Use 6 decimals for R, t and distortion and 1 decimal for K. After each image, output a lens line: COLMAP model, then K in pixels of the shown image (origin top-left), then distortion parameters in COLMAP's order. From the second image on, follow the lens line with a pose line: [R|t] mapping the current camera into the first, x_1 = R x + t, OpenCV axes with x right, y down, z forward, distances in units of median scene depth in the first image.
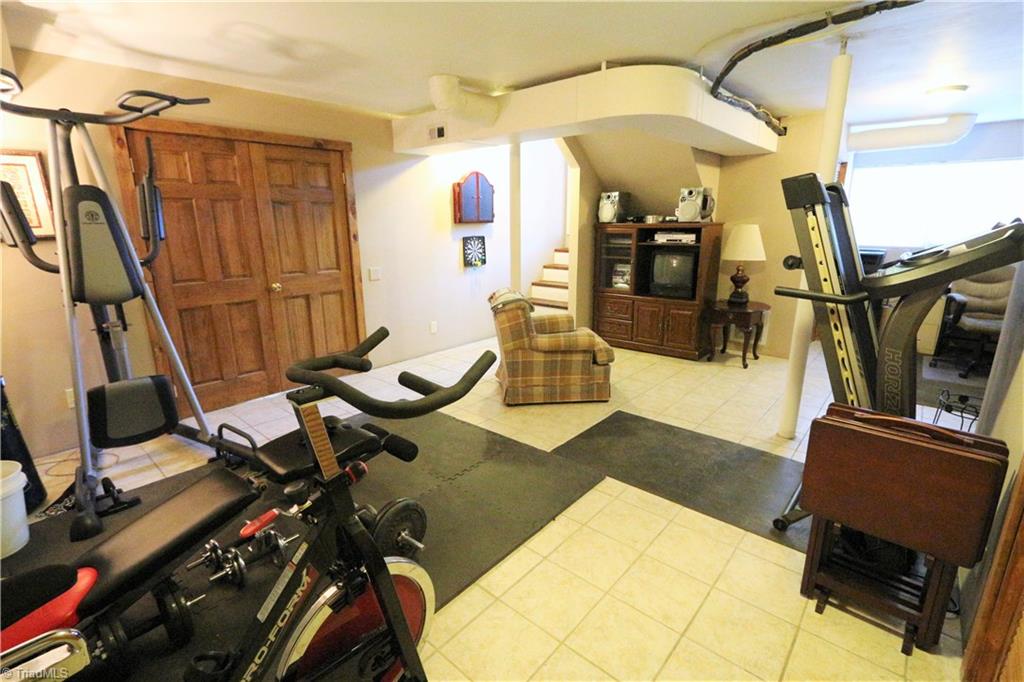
lens RADIAL K [[471.5, 0, 513.6], [0, 471.5, 343.2], [0, 0, 1]] dist [-0.027976, 0.005523]
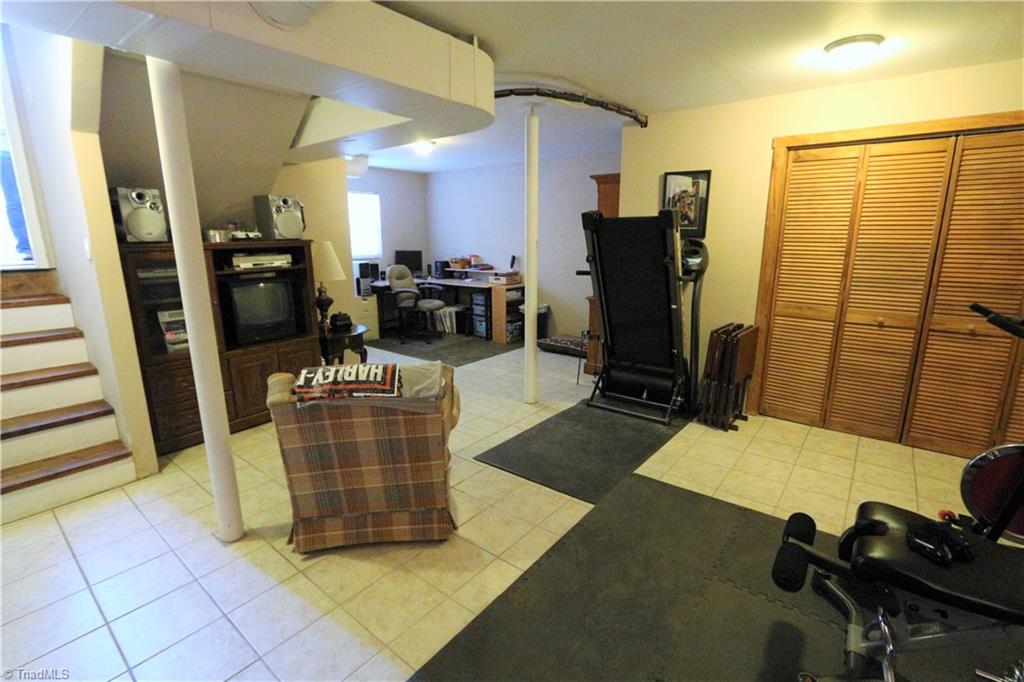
lens RADIAL K [[471.5, 0, 513.6], [0, 471.5, 343.2], [0, 0, 1]] dist [-0.027976, 0.005523]
pose [[-0.049771, -0.213674, 0.975636, -0.606122], [0.254751, 0.941820, 0.219264, -0.236219], [-0.965725, 0.259457, 0.007559, 0.935466]]
